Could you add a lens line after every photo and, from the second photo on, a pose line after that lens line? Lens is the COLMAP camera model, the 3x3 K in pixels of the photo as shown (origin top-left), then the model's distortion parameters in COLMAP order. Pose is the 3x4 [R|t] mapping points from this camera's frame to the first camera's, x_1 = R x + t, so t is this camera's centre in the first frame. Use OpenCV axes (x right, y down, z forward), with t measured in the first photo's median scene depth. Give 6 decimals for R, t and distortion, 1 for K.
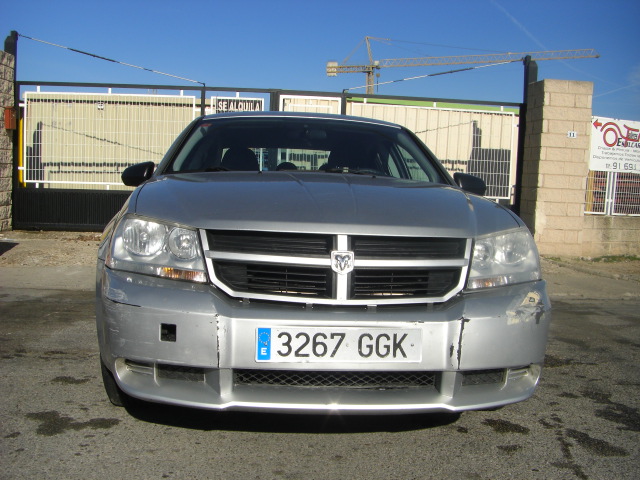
lens RADIAL K [[723.5, 0, 302.7], [0, 723.5, 255.4], [0, 0, 1]] dist [-0.192082, 0.143186]
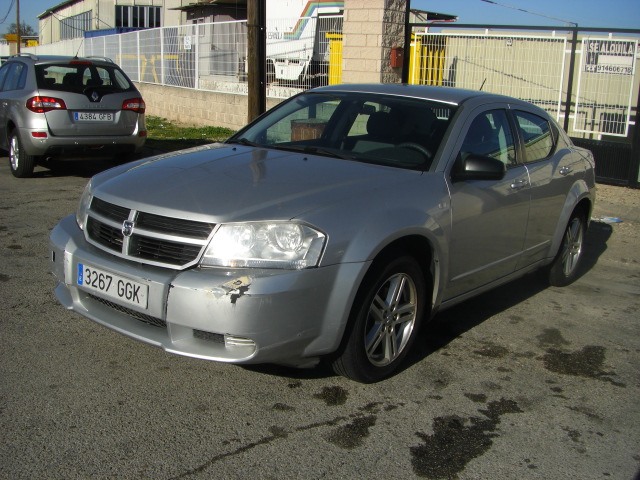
lens RADIAL K [[723.5, 0, 302.7], [0, 723.5, 255.4], [0, 0, 1]] dist [-0.192082, 0.143186]
pose [[0.732789, 0.168242, -0.659330, 0.971243], [-0.091386, 0.984507, 0.149650, -0.141530], [0.674292, -0.049408, 0.736810, 0.146441]]
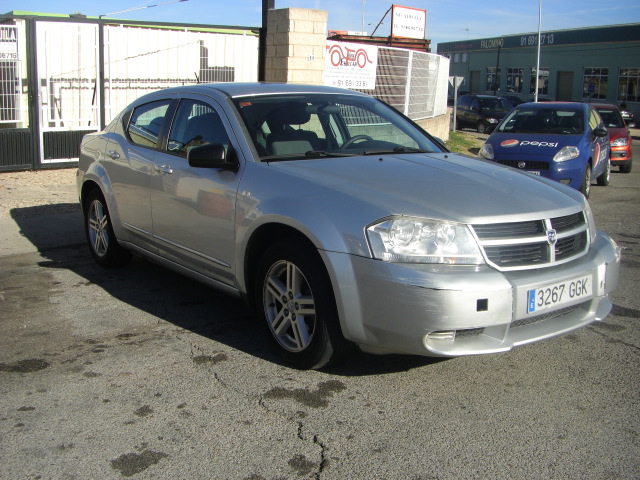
lens RADIAL K [[723.5, 0, 302.7], [0, 723.5, 255.4], [0, 0, 1]] dist [-0.192082, 0.143186]
pose [[0.854767, -0.140180, 0.499722, -0.870984], [0.065339, 0.984238, 0.164334, -0.177150], [-0.514882, -0.107816, 0.850454, 0.013474]]
